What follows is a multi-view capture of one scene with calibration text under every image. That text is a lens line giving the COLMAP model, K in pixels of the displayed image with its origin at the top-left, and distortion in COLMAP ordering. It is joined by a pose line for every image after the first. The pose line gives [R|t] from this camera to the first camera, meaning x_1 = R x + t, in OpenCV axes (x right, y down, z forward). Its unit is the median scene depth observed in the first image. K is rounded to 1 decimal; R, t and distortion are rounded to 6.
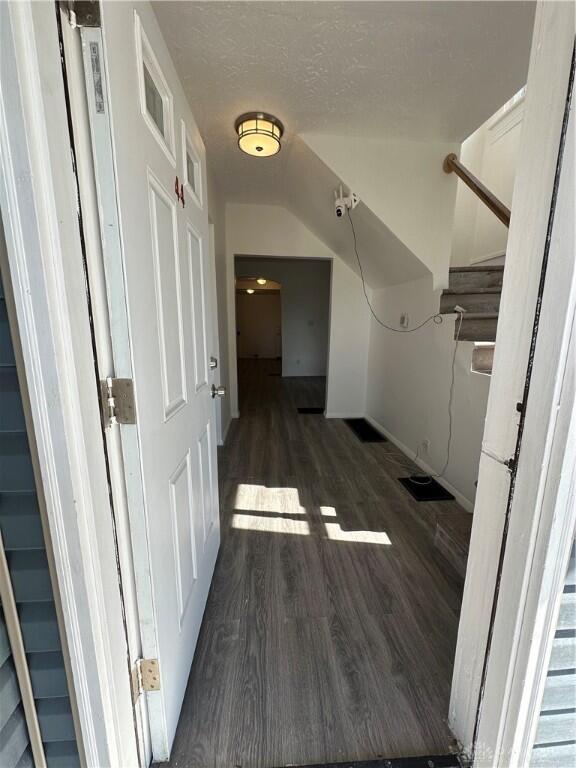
lens RADIAL K [[307.3, 0, 289.0], [0, 307.3, 384.0], [0, 0, 1]] dist [-0.005320, 0.001053]
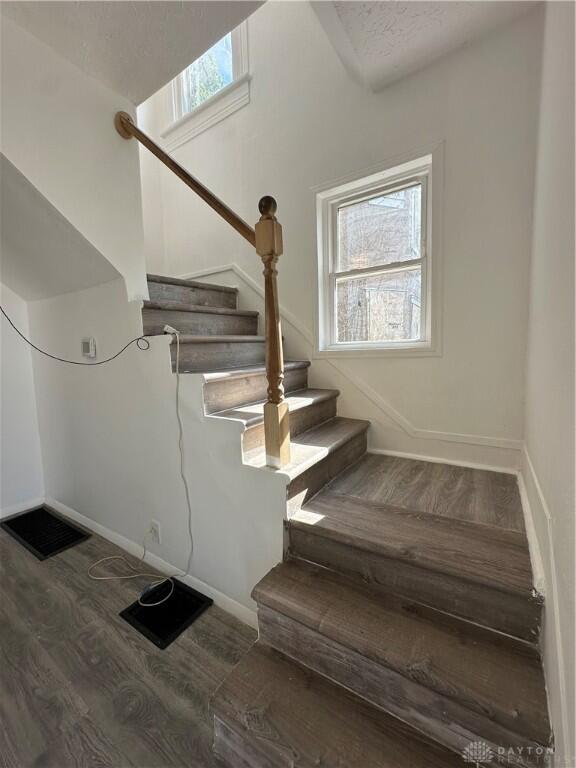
lens RADIAL K [[307.3, 0, 290.0], [0, 307.3, 381.9], [0, 0, 1]] dist [-0.005320, 0.001053]
pose [[0.608804, -0.094190, 0.787709, 0.145480], [0.174866, 0.984438, -0.017437, -0.061435], [-0.773809, 0.148359, 0.615800, 0.353862]]
